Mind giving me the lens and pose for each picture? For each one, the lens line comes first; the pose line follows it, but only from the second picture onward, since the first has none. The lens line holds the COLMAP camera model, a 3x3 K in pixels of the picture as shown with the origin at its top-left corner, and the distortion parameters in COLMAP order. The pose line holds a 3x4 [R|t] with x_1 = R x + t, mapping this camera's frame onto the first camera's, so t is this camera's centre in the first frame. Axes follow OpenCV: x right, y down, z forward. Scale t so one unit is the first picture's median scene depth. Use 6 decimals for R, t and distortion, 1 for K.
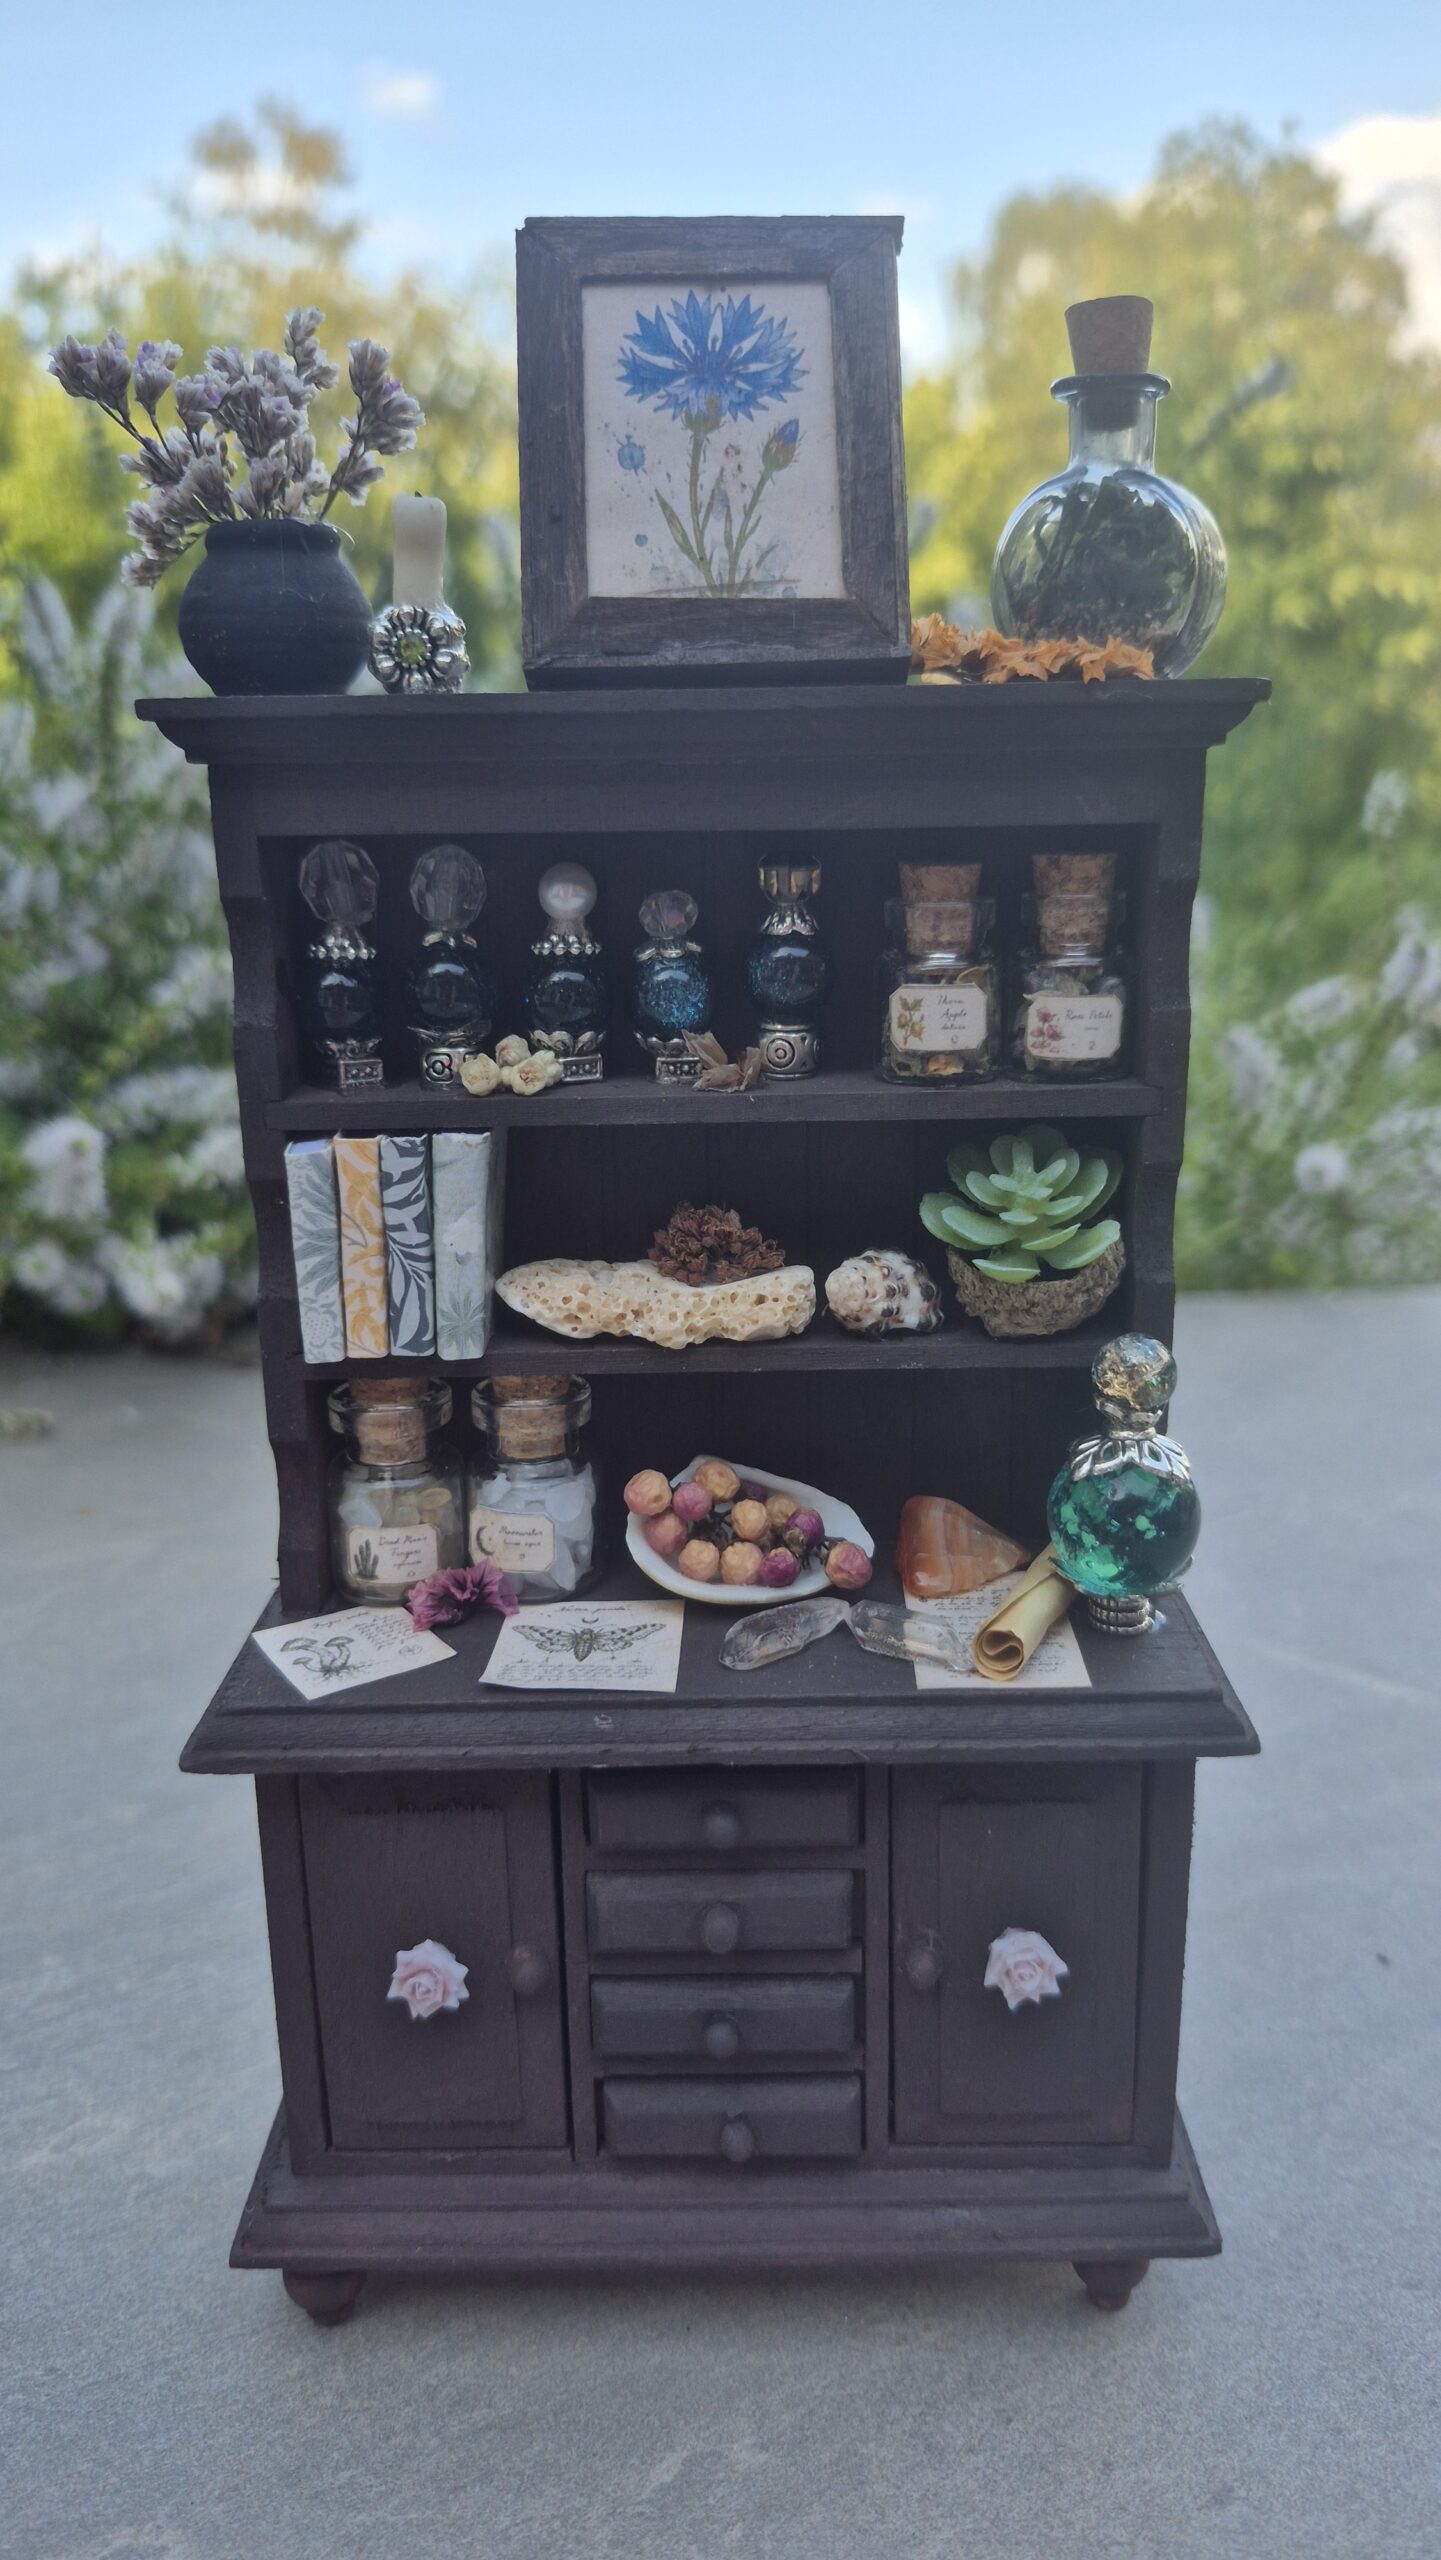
lens RADIAL K [[1786.0, 0, 735.7], [0, 1786.0, 1270.3], [0, 0, 1]] dist [0.055222, -0.066548]
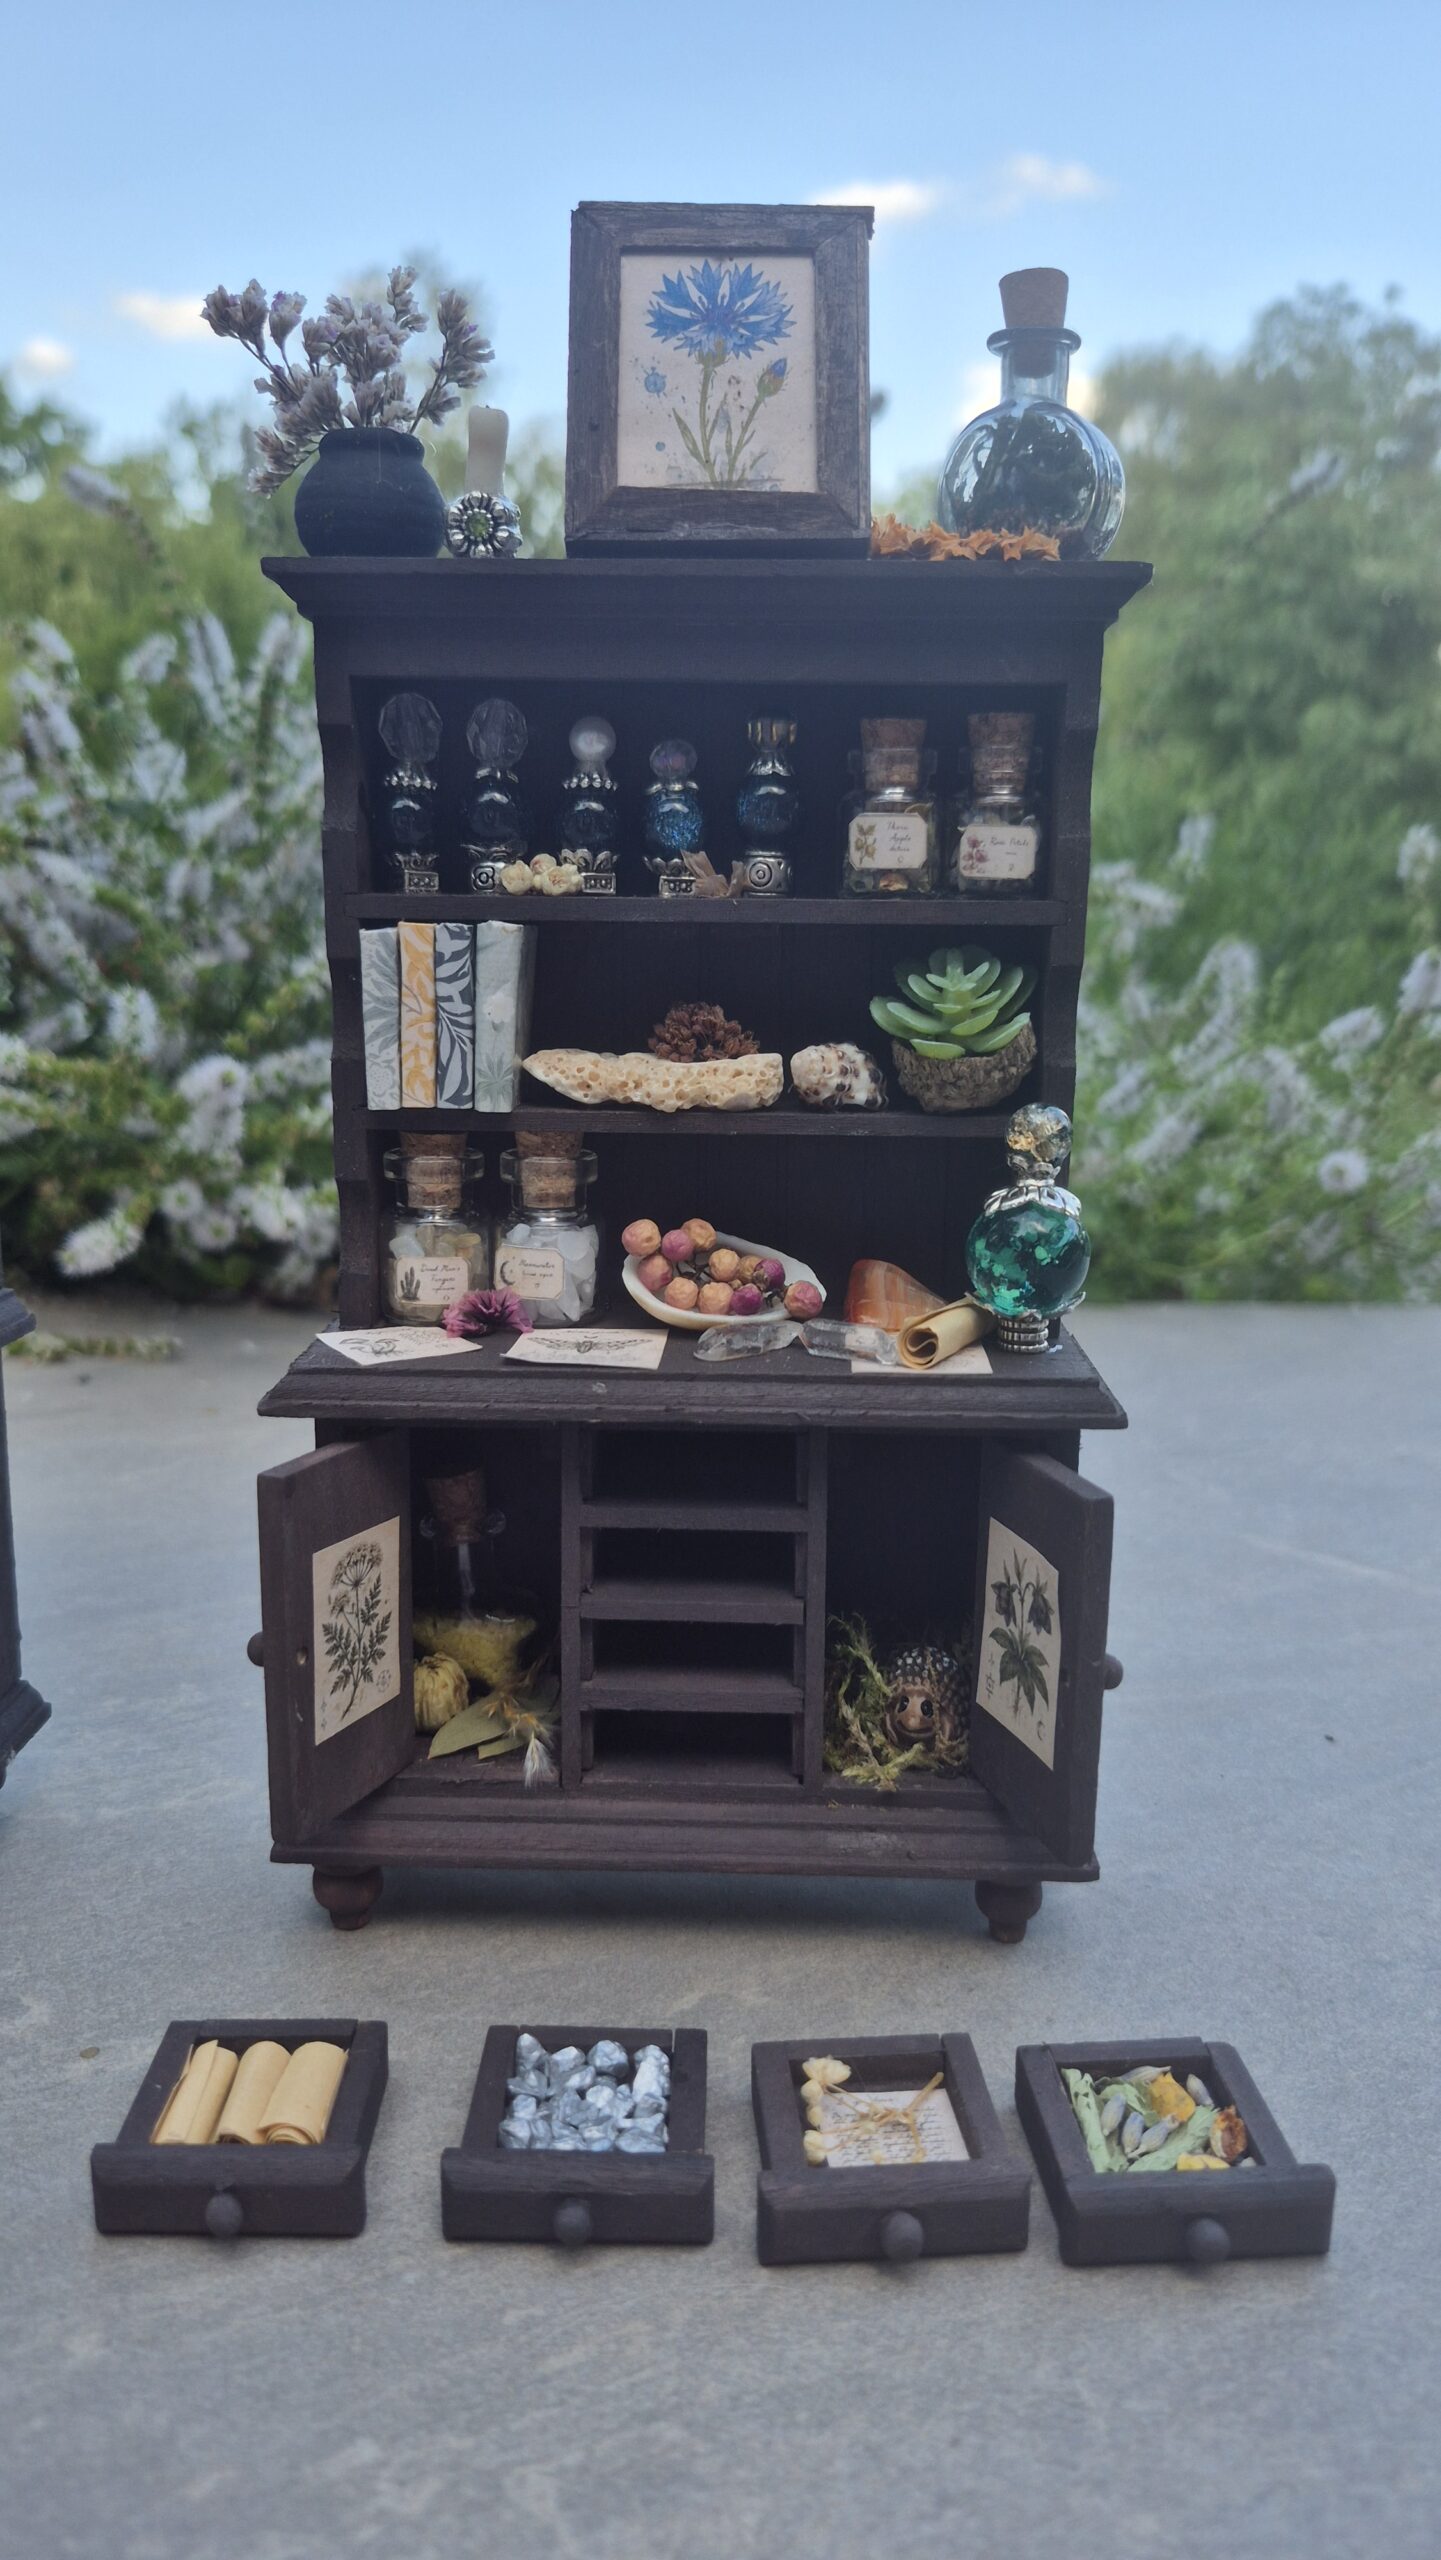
lens RADIAL K [[1786.0, 0, 717.9], [0, 1786.0, 1298.8], [0, 0, 1]] dist [0.055222, -0.066548]
pose [[0.999279, 0.032062, -0.020357, 0.031042], [-0.032996, 0.998332, -0.047370, 0.237029], [0.018805, 0.048007, 0.998670, -0.227992]]
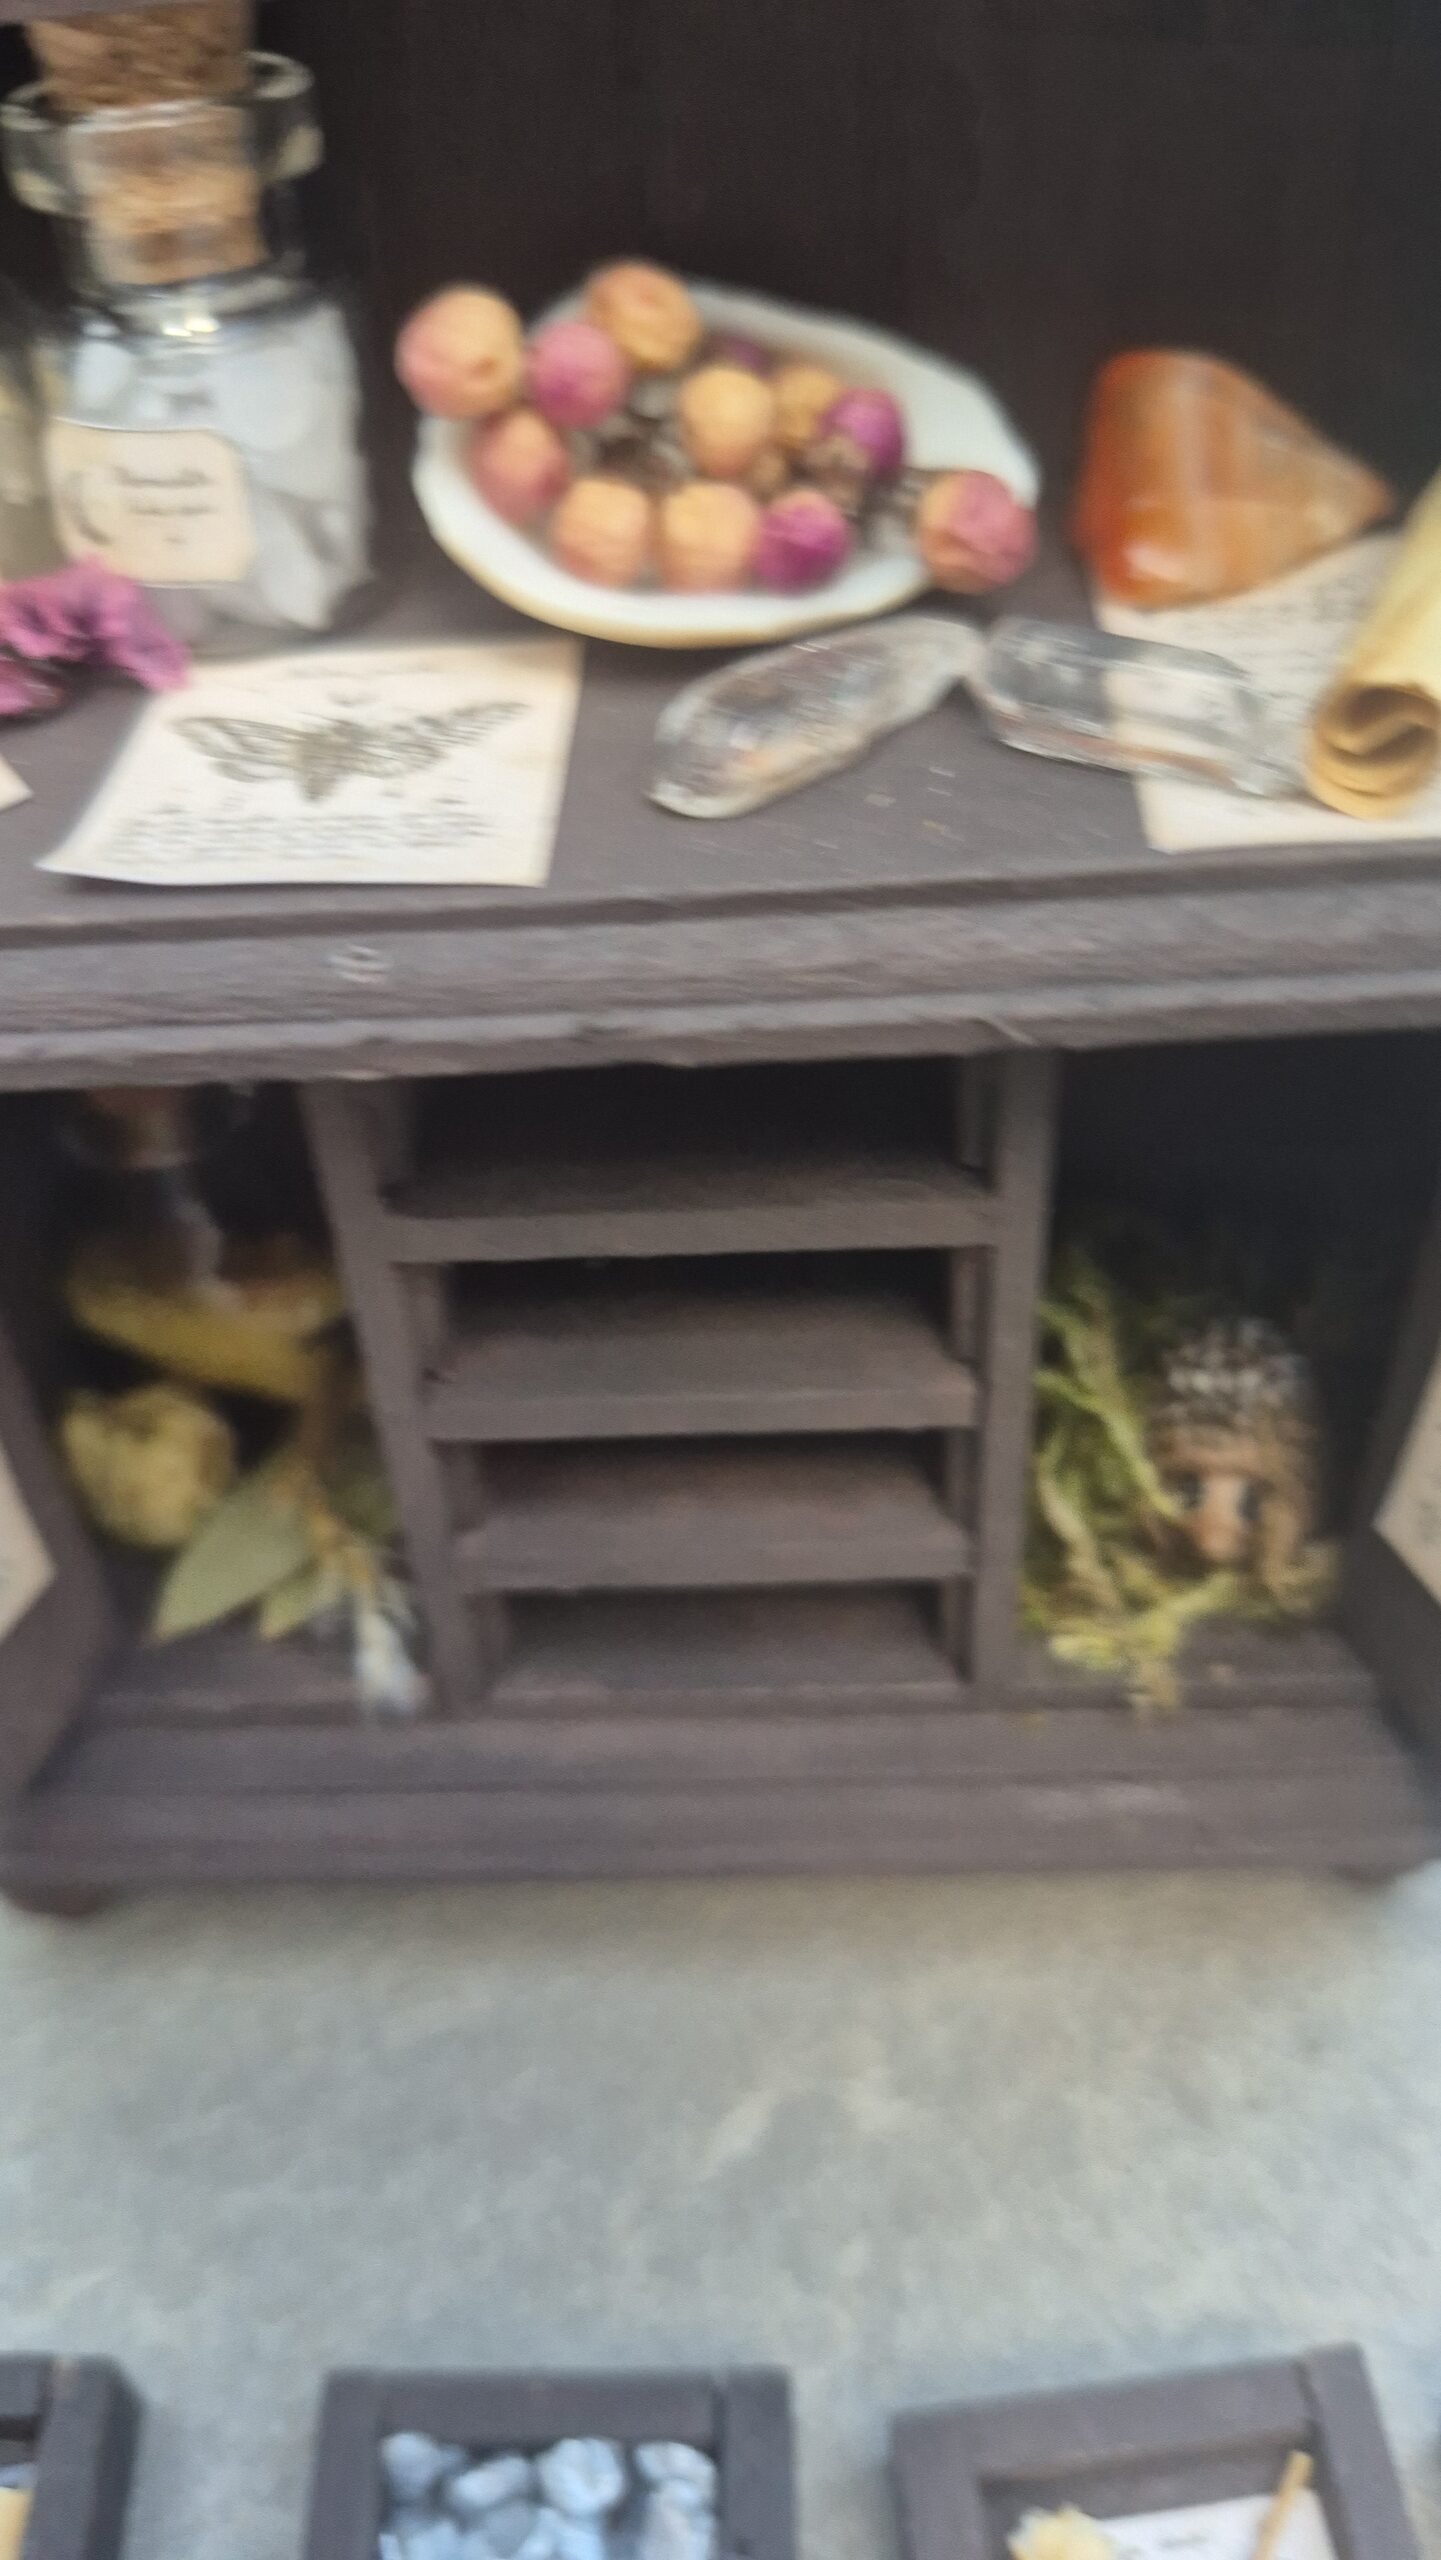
lens RADIAL K [[1964.9, 0, 723.2], [0, 1964.9, 1305.3], [0, 0, 1]] dist [0.007774, -0.127463]
pose [[0.999376, -0.012039, -0.033195, 0.018643], [0.026255, 0.881987, 0.470542, 0.115633], [0.023613, -0.471120, 0.881753, 0.571425]]
